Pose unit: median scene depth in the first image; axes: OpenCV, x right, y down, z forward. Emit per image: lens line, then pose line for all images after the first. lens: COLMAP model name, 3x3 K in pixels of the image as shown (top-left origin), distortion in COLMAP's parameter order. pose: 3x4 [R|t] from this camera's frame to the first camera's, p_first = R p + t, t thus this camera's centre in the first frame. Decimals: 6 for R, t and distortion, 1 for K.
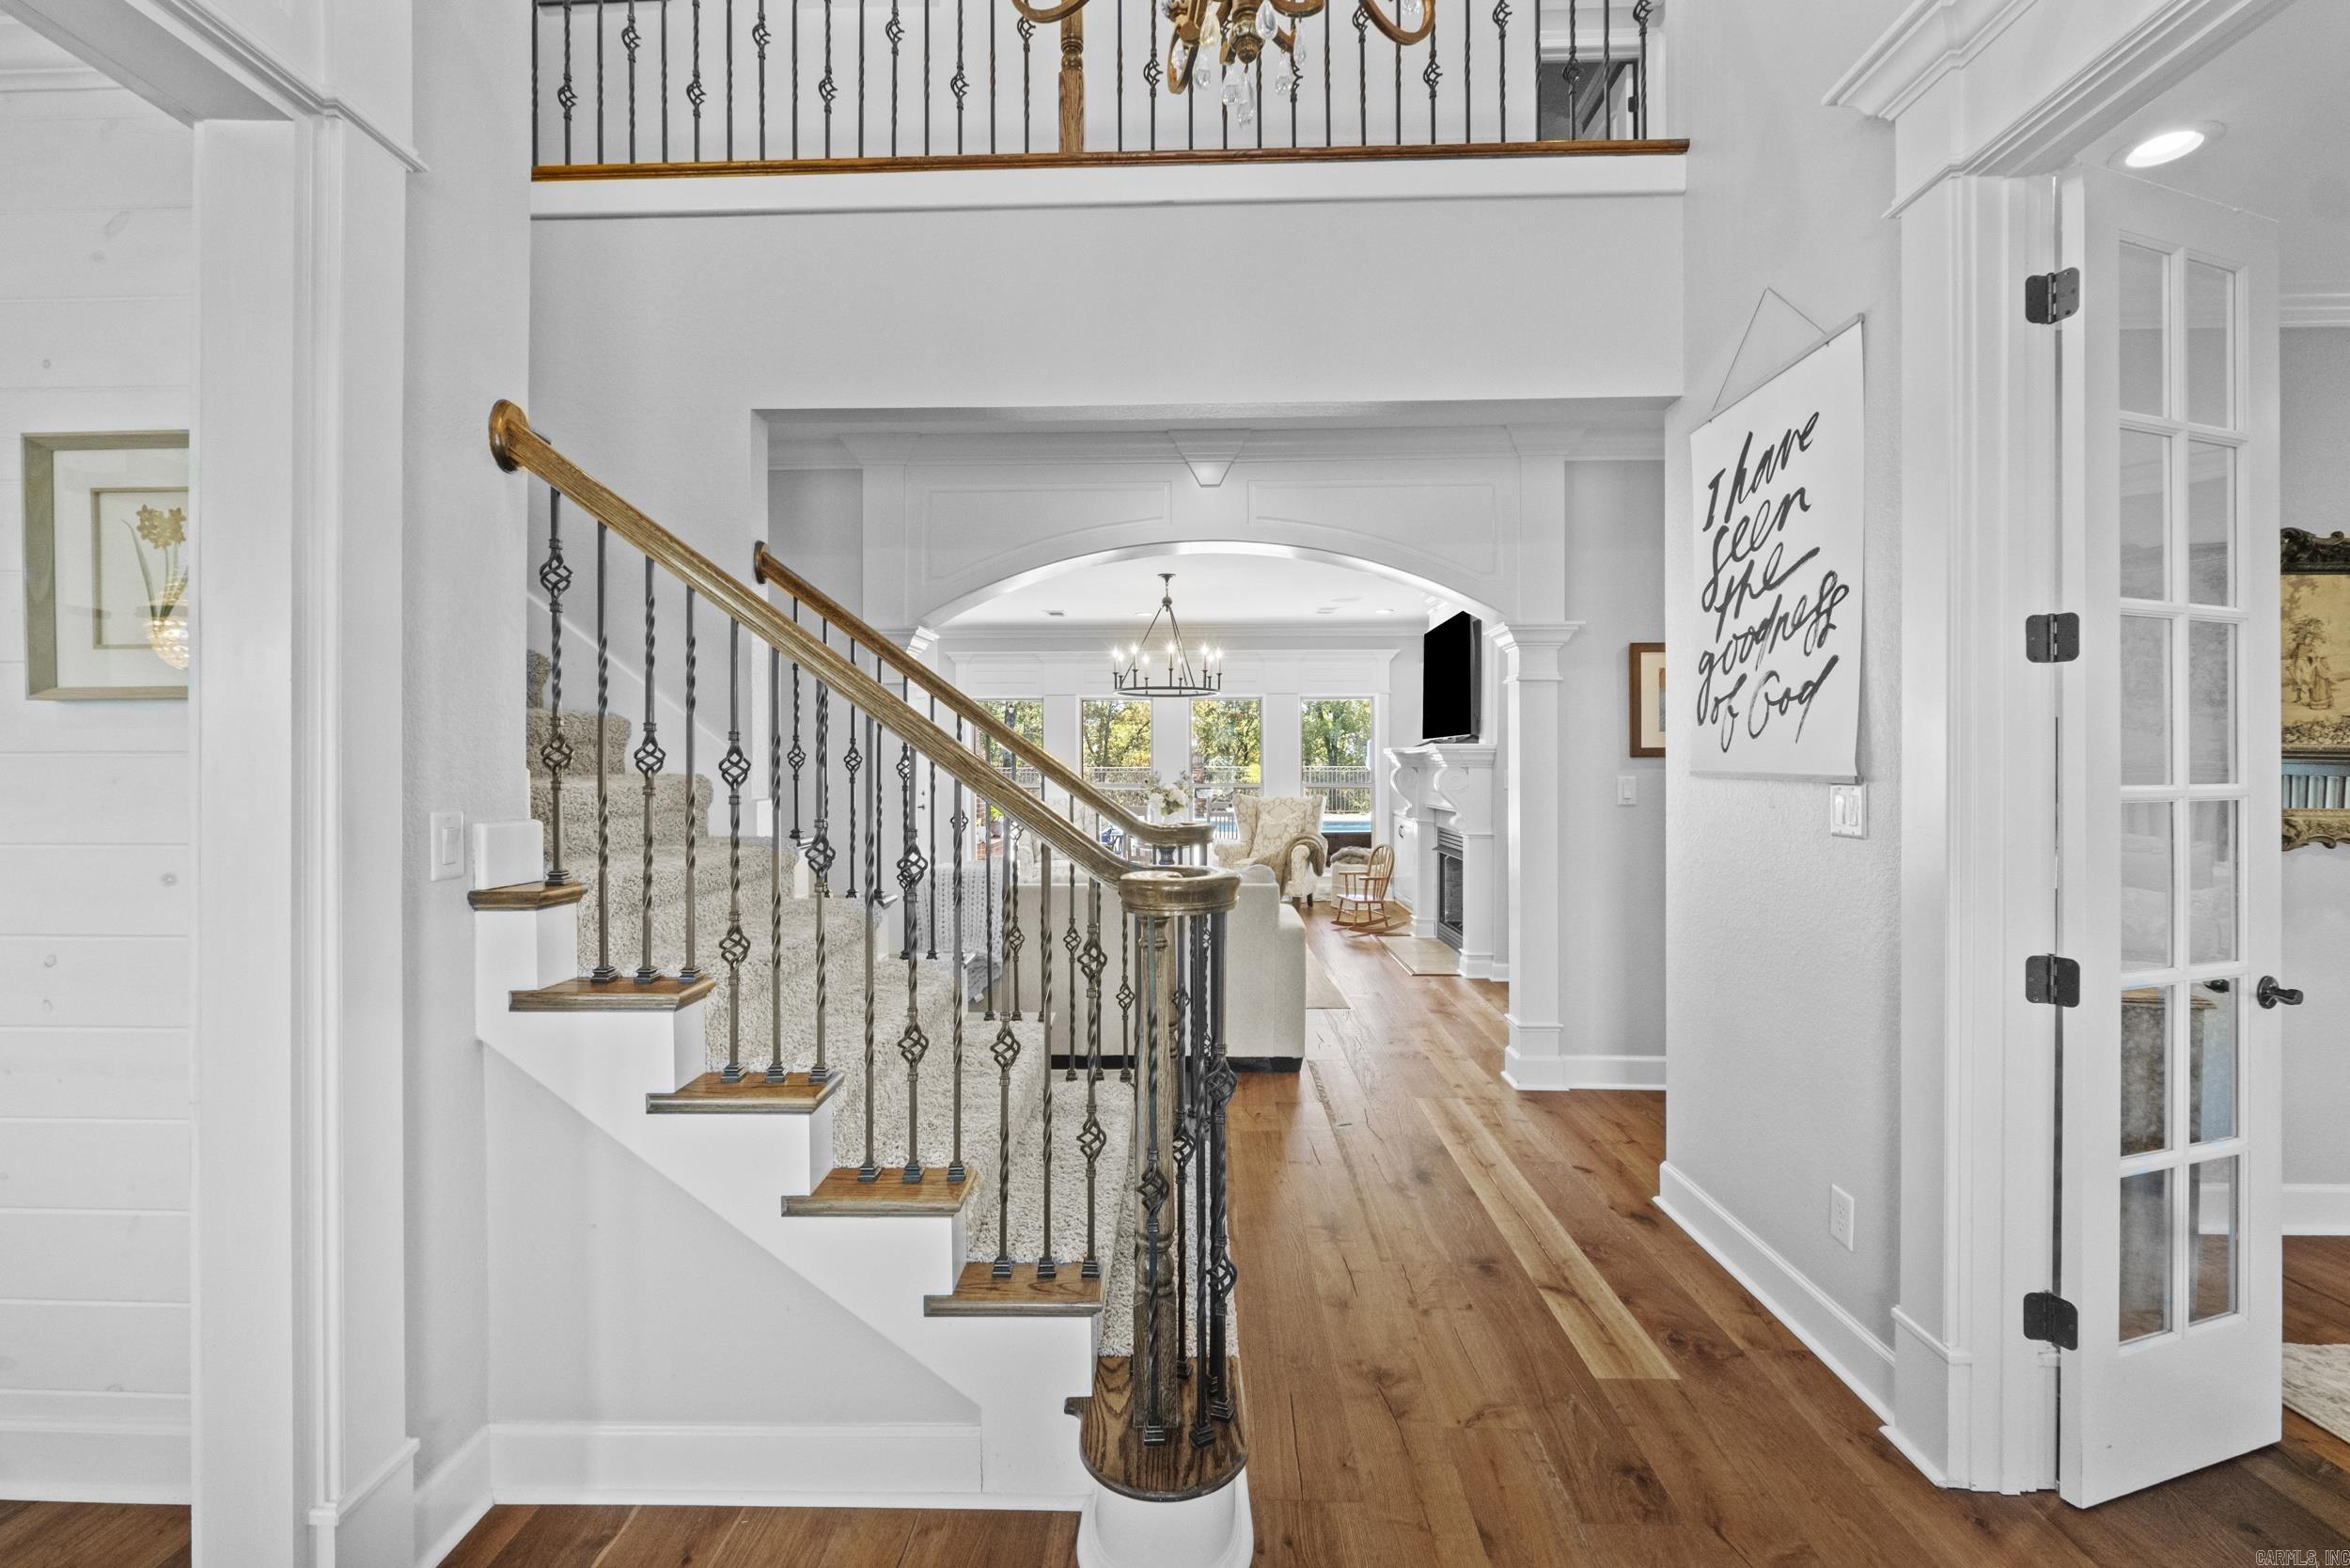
lens RADIAL K [[1021.7, 0, 1166.3], [0, 1021.7, 778.3], [0, 0, 1]] dist [-0.005354, -0.000541]
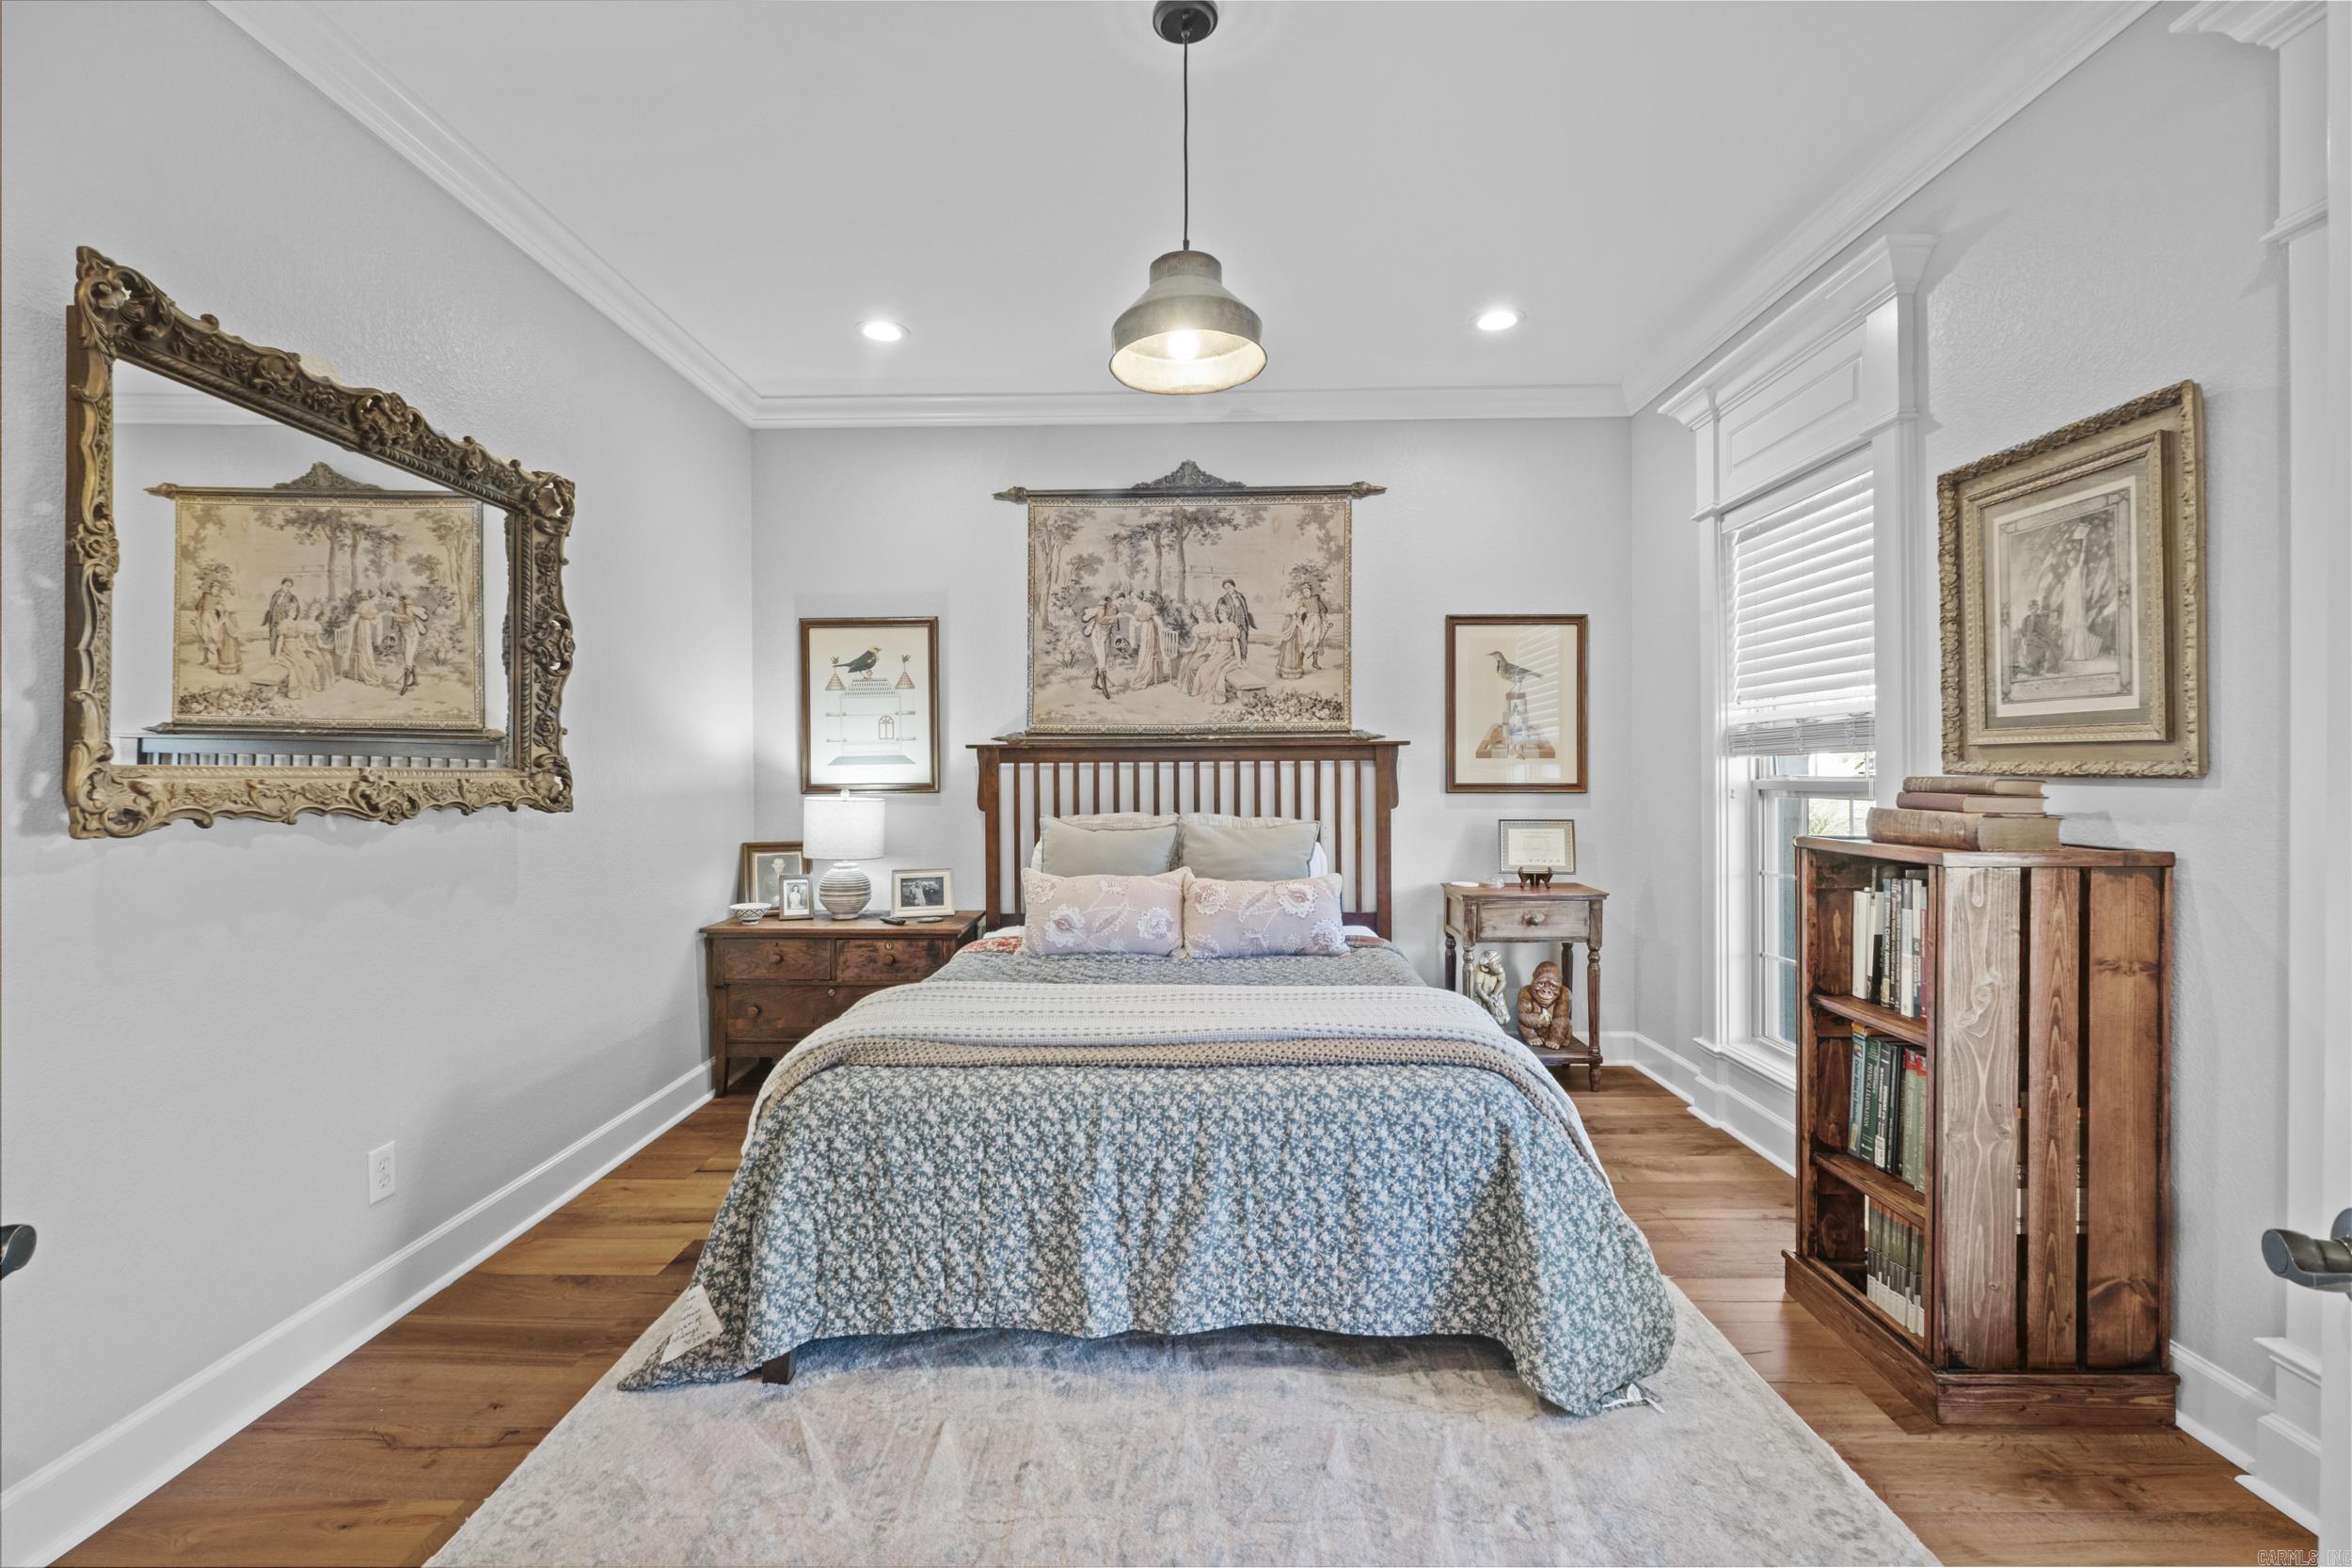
lens RADIAL K [[1022.5, 0, 1167.3], [0, 1022.5, 778.3], [0, 0, 1]] dist [-0.005354, -0.000541]
pose [[-0.008149, -0.000946, 0.999966, 0.294374], [0.008674, 0.999962, 0.001017, 0.024266], [-0.999929, 0.008682, -0.008140, 0.234829]]
